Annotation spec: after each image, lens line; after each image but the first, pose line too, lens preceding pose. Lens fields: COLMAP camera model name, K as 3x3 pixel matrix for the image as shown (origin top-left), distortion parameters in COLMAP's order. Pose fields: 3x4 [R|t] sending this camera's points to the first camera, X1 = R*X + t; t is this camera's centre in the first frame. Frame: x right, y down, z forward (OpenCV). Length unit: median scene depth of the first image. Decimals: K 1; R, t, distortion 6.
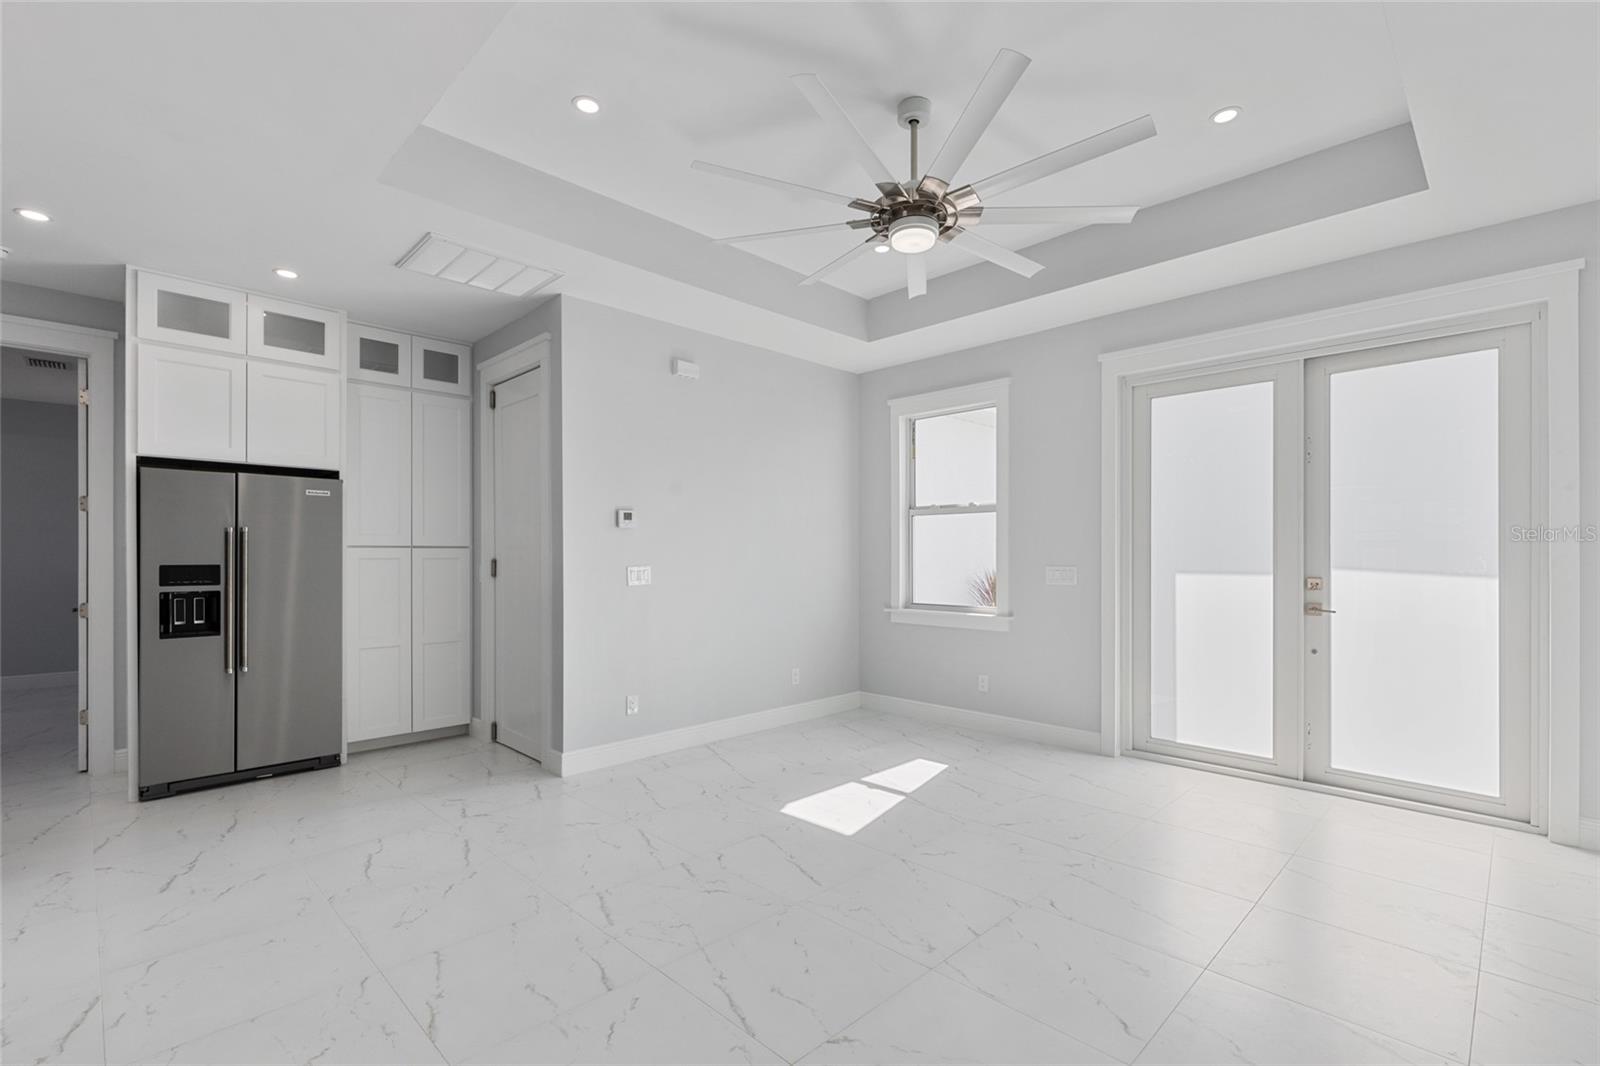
lens RADIAL K [[718.9, 0, 801.0], [0, 718.9, 552.4], [0, 0, 1]] dist [0.001763, -0.000069]
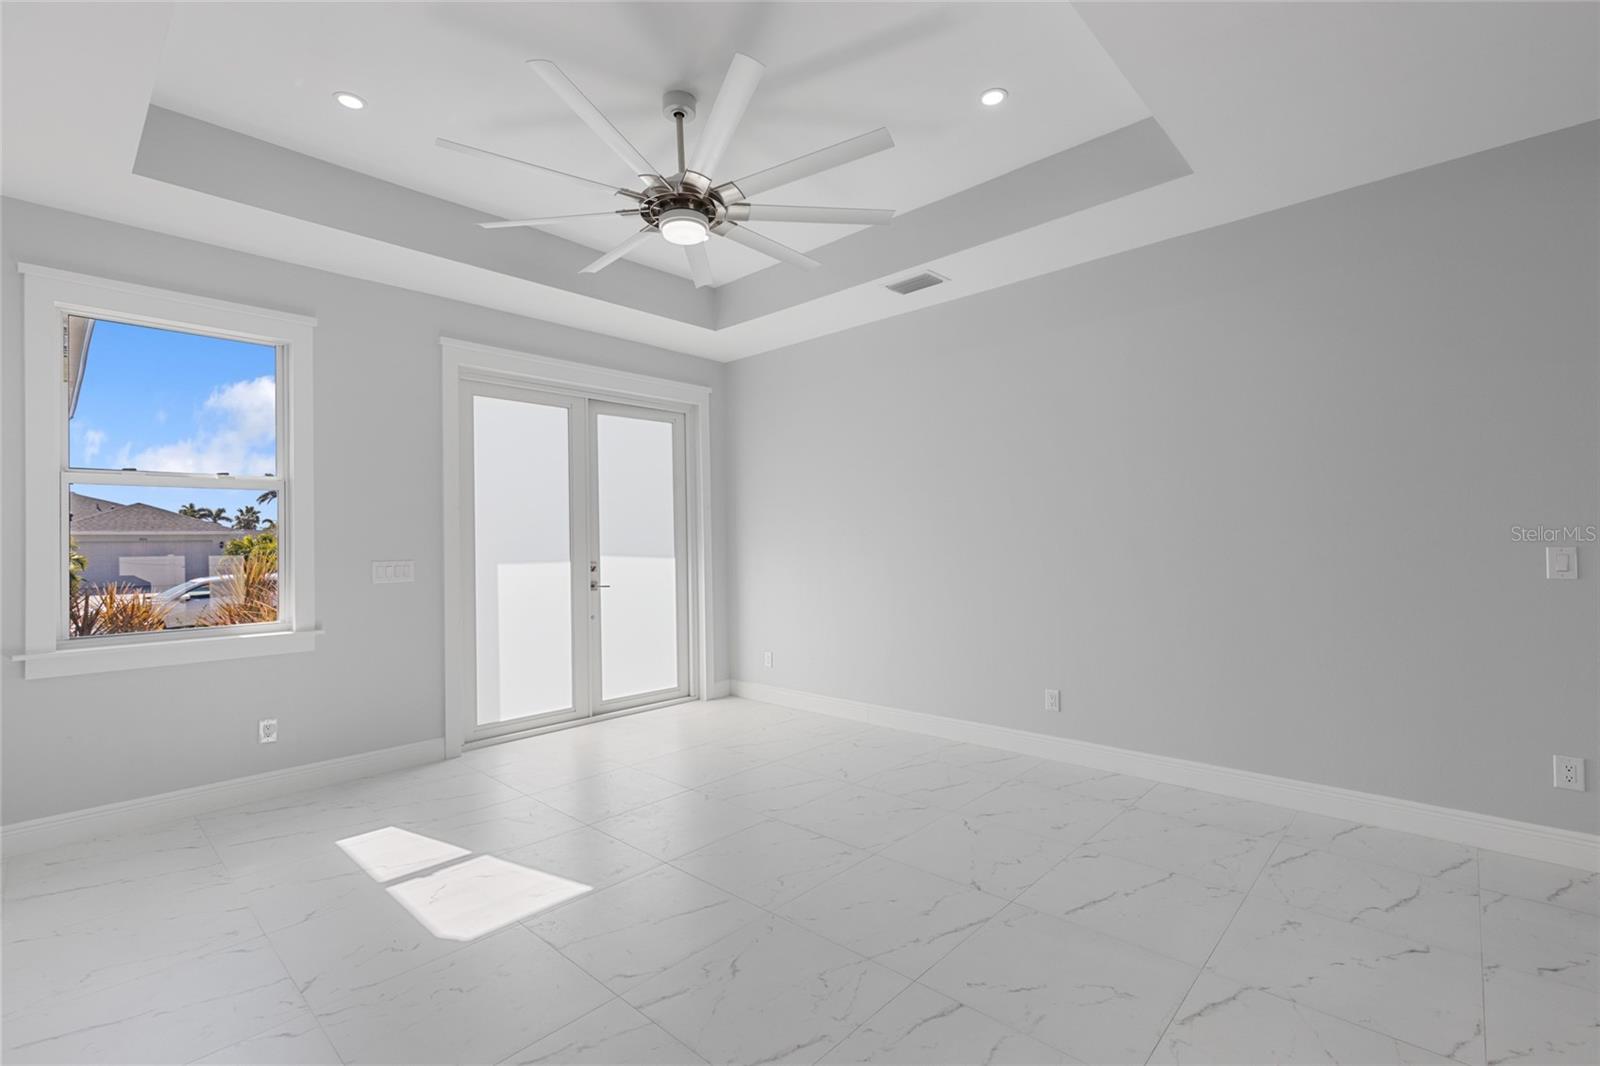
lens RADIAL K [[714.7, 0, 800.0], [0, 714.7, 533.0], [0, 0, 1]] dist [0.020048, -0.000280]
pose [[-0.030237, 0.013548, 0.999451, -0.578805], [0.009683, 0.999865, -0.013260, 0.001227], [-0.999496, 0.009277, -0.030364, 0.594730]]
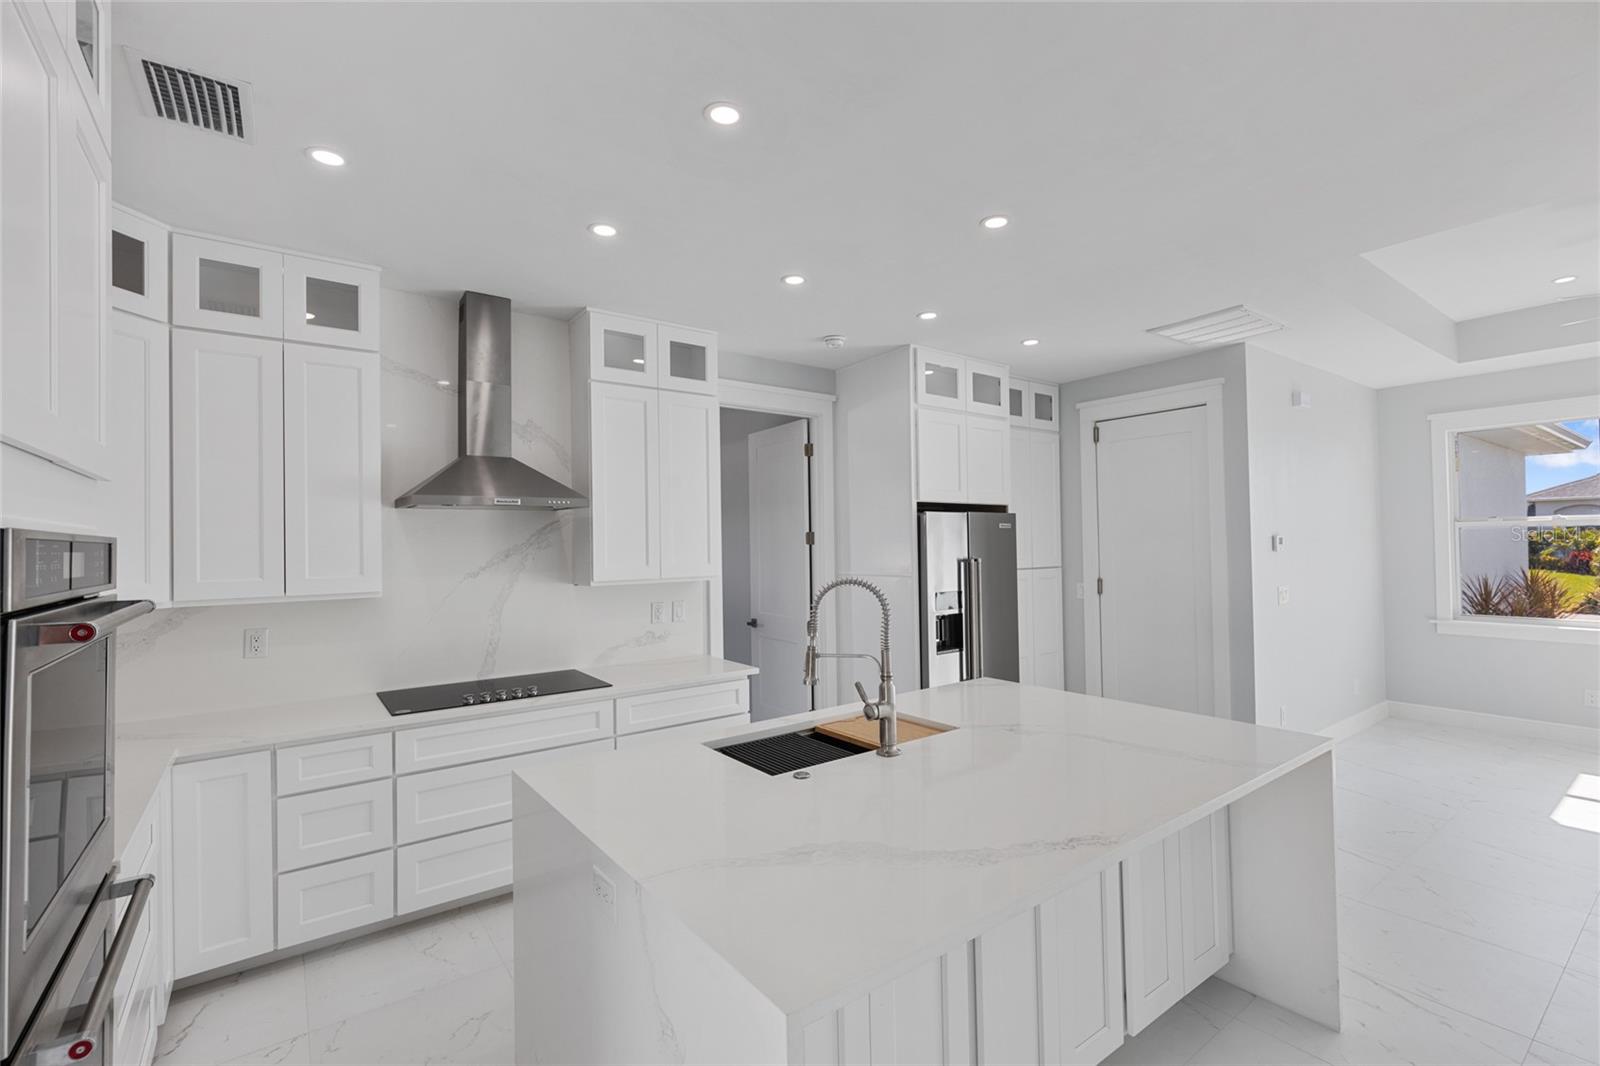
lens RADIAL K [[714.7, 0, 800.0], [0, 714.7, 533.0], [0, 0, 1]] dist [0.020048, -0.000280]
pose [[0.989997, -0.015307, -0.140257, -0.827338], [0.014247, 0.999862, -0.008559, -0.064992], [0.140368, 0.006475, 0.990078, -0.186232]]
